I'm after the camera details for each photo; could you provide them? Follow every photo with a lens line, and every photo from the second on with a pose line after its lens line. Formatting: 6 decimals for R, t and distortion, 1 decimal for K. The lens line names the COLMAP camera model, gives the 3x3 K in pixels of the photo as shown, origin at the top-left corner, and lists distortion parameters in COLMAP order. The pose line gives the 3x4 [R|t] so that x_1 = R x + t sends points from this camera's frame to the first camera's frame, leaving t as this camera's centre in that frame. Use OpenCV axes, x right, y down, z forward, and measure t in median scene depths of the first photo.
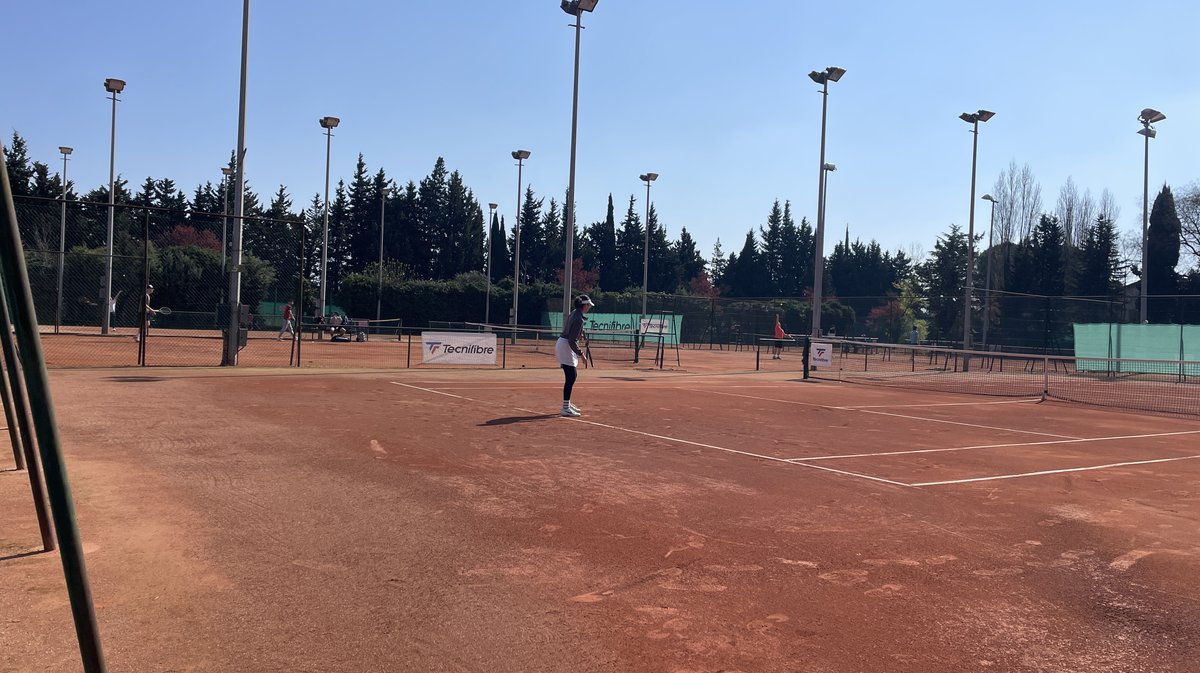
lens RADIAL K [[904.5, 0, 604.4], [0, 904.5, 326.4], [0, 0, 1]] dist [0.081177, -0.097851]
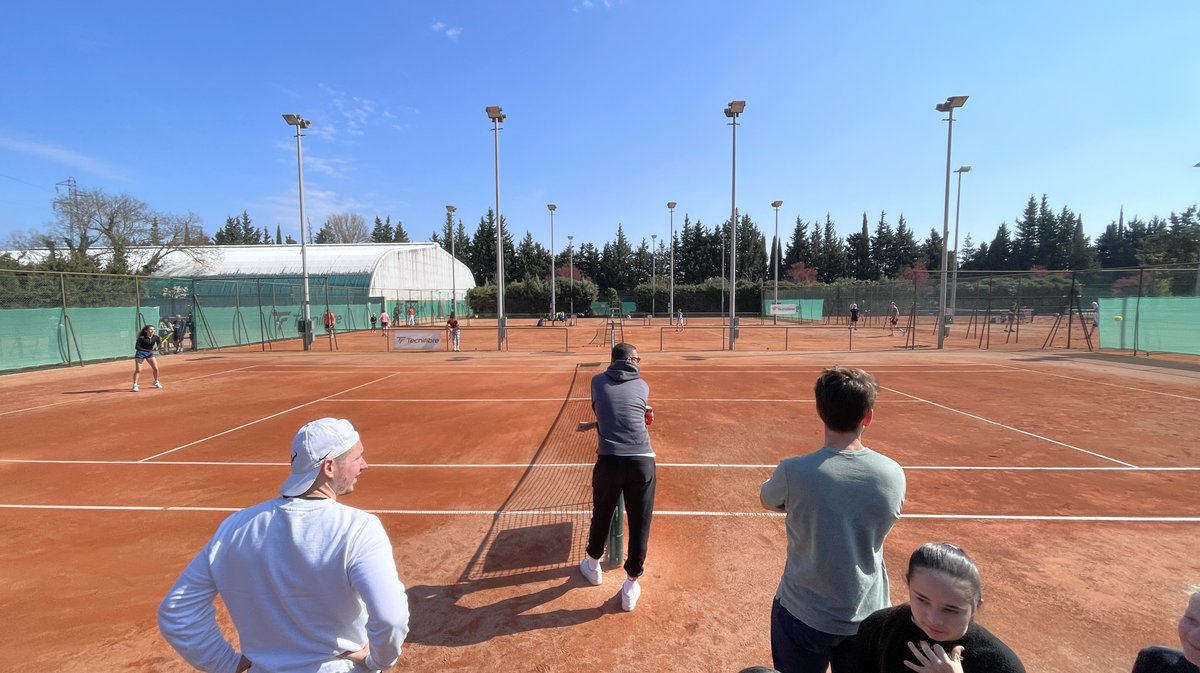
lens RADIAL K [[490.2, 0, 590.1], [0, 490.2, 343.0], [0, 0, 1]] dist [-0.005897, 0.000944]
pose [[0.785684, 0.005521, -0.618603, 0.174294], [0.040429, 0.997364, 0.060250, -0.003466], [0.617305, -0.072347, 0.783390, 0.119182]]
